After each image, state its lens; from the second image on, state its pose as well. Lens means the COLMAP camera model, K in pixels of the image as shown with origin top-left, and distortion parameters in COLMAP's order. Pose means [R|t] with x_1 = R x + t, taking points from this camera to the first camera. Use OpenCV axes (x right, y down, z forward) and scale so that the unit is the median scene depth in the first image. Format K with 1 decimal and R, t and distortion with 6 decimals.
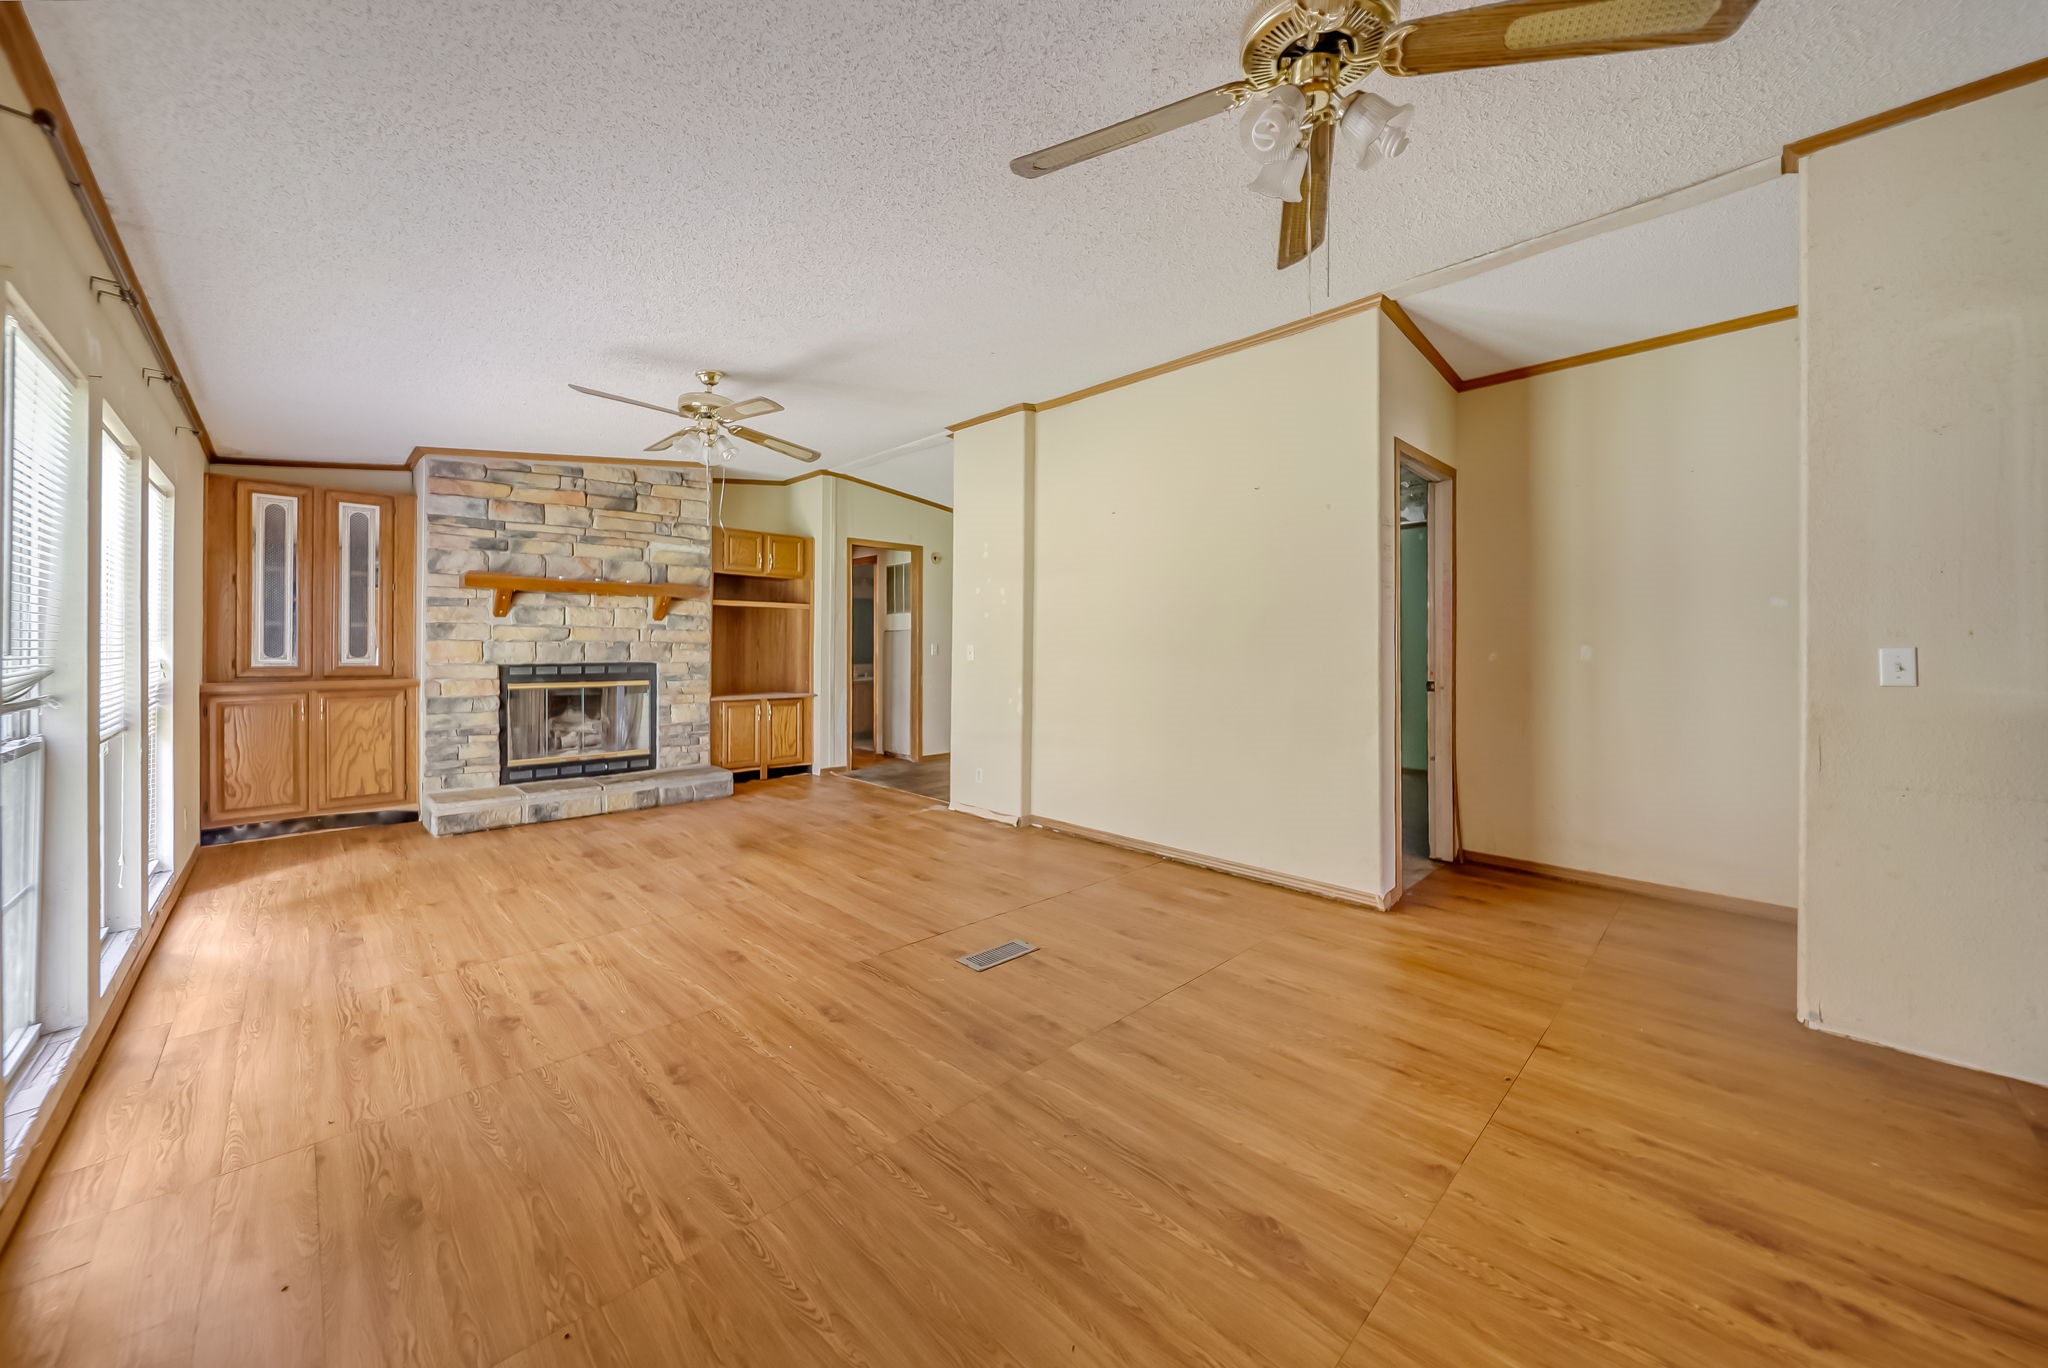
lens RADIAL K [[707.5, 0, 1001.9], [0, 707.5, 646.2], [0, 0, 1]] dist [0.000902, -0.000038]
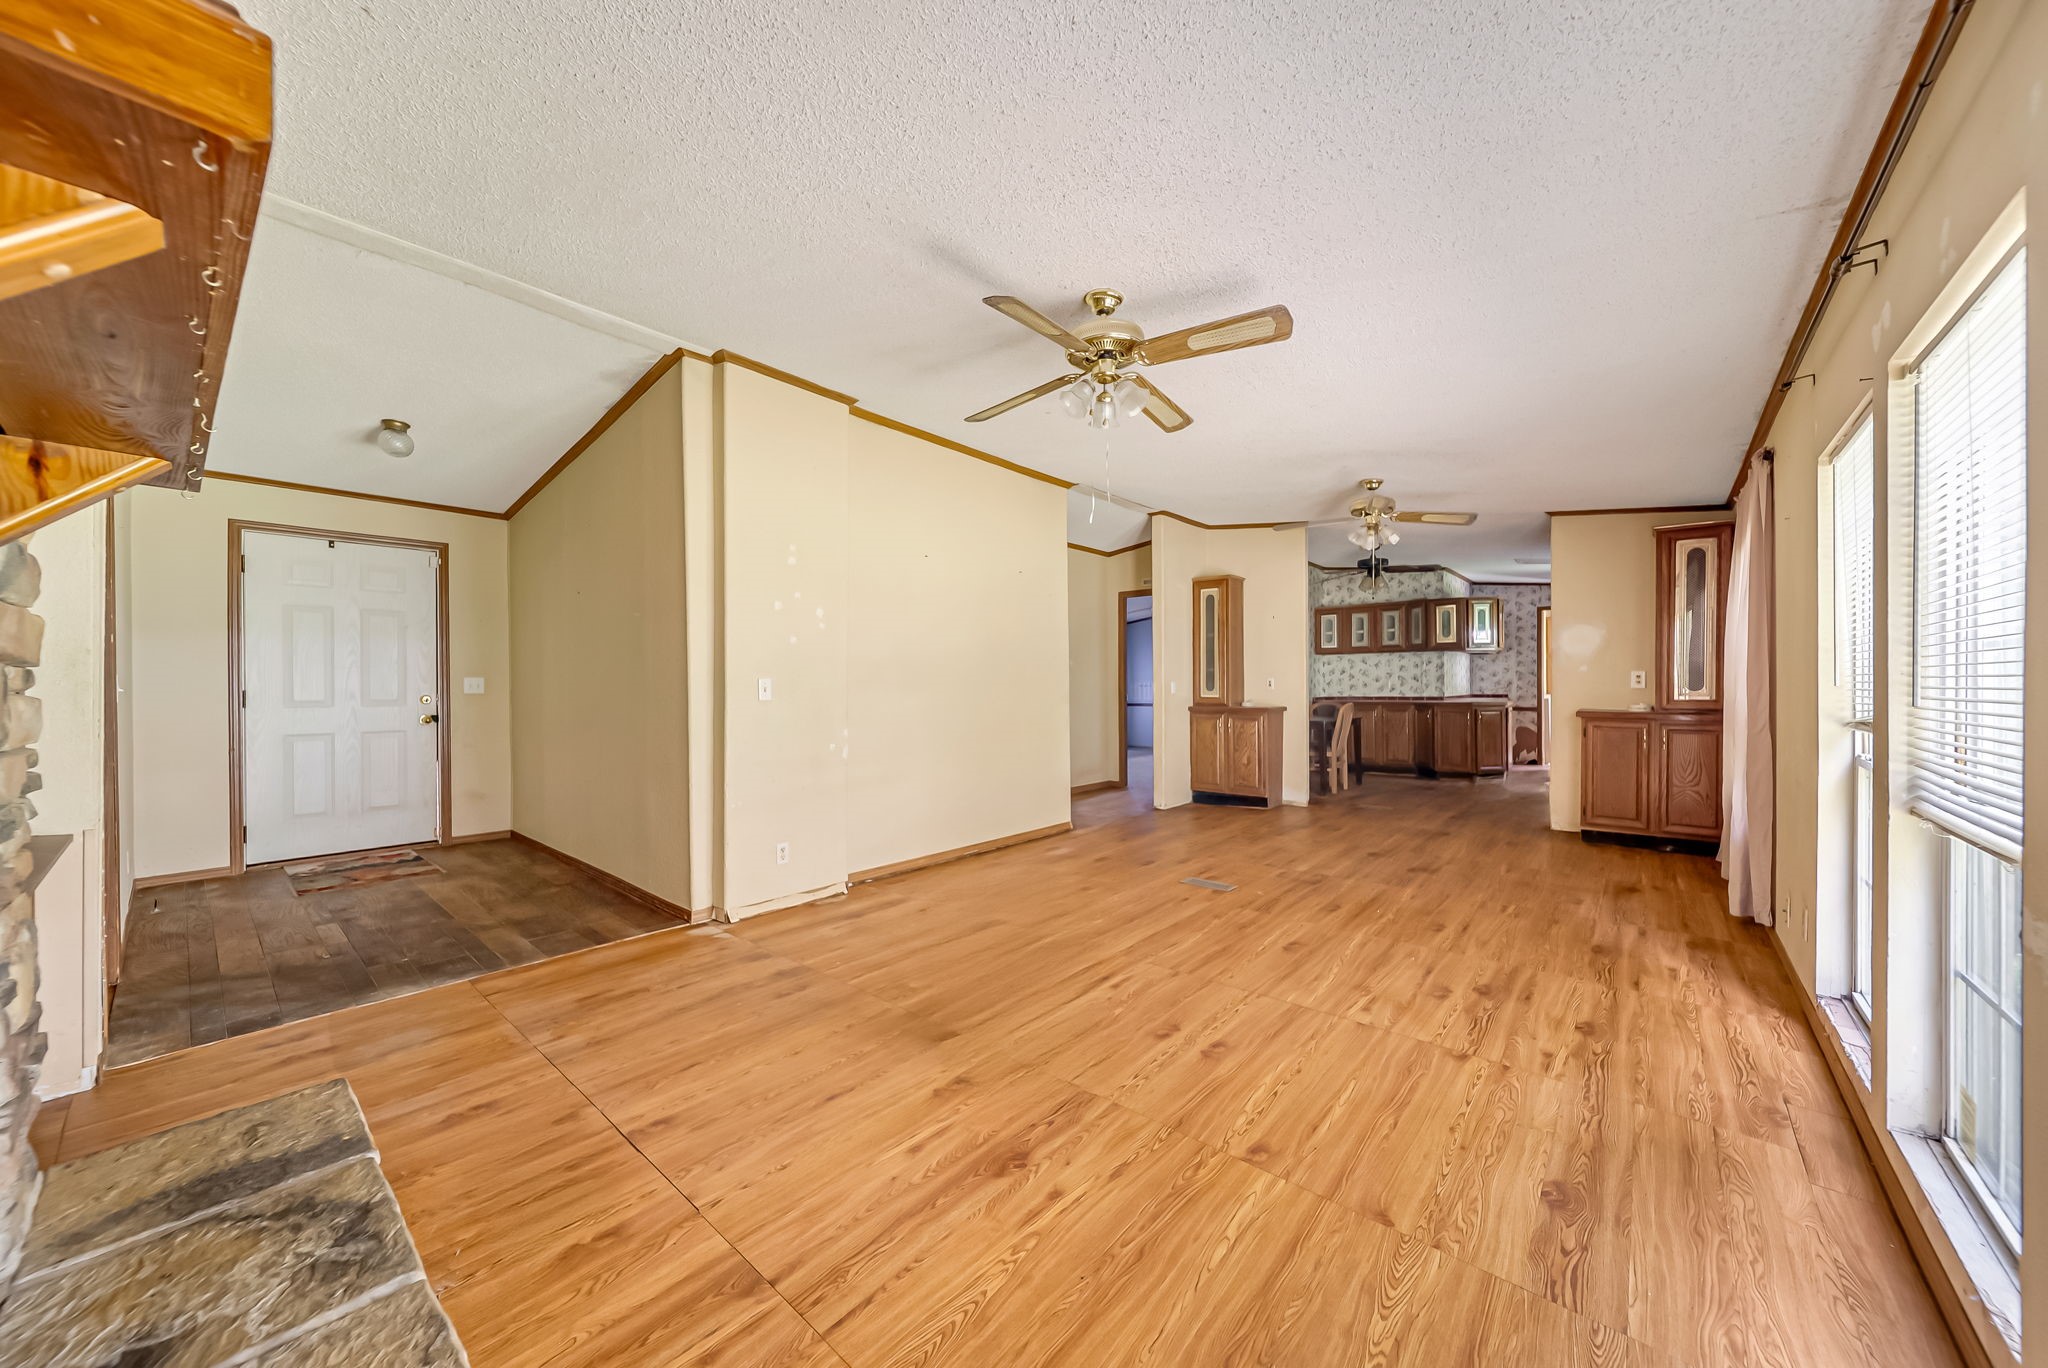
lens RADIAL K [[707.5, 0, 1022.8], [0, 707.5, 689.0], [0, 0, 1]] dist [0.000902, -0.000038]
pose [[-0.065409, -0.009131, 0.997817, -1.685038], [0.003049, 0.999952, 0.009351, 0.005593], [-0.997854, 0.003654, -0.065378, 1.700148]]
